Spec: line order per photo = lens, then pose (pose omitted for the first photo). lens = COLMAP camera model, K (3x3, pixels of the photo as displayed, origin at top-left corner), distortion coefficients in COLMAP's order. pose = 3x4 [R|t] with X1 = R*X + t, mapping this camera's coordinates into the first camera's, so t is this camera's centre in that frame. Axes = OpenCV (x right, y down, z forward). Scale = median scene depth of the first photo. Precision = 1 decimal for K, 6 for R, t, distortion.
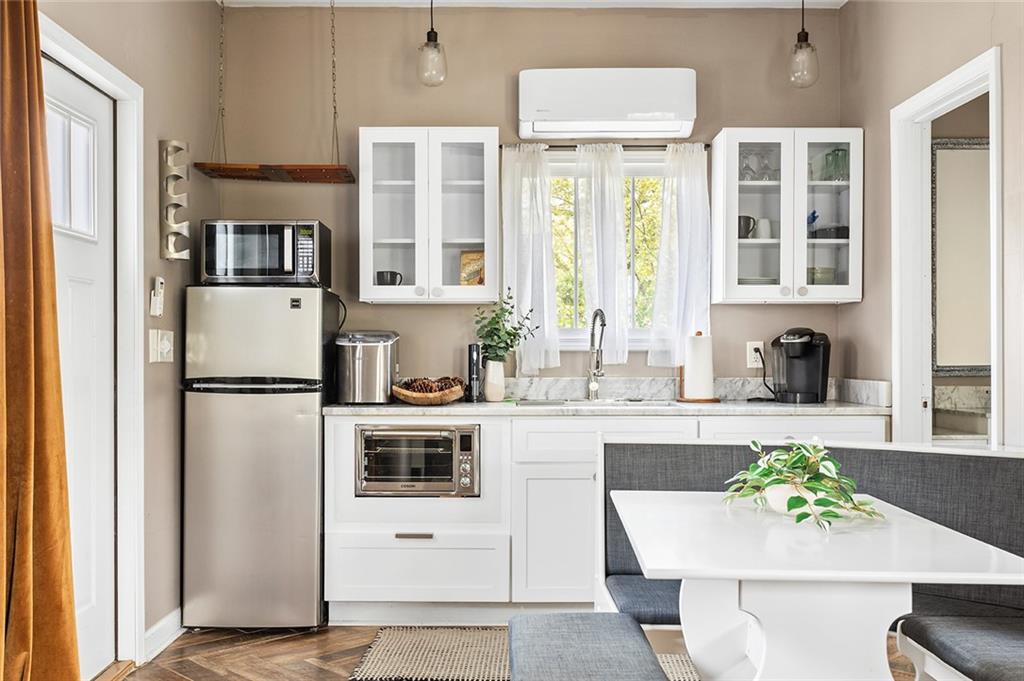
lens RADIAL K [[1055.9, 0, 512.8], [0, 1055.9, 368.4], [0, 0, 1]] dist [-0.002706, -0.010554]
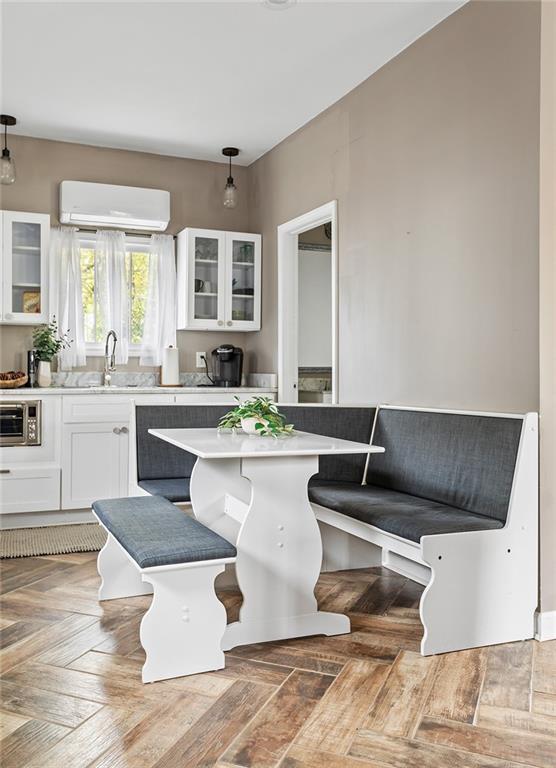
lens RADIAL K [[741.9, 0, 278.0], [0, 741.9, 384.0], [0, 0, 1]] dist [0.003553, 0.002606]
pose [[0.912097, -0.000123, 0.409975, -0.158869], [0.001034, 0.999997, -0.002000, 0.030221], [-0.409974, 0.002249, 0.912094, -0.166563]]
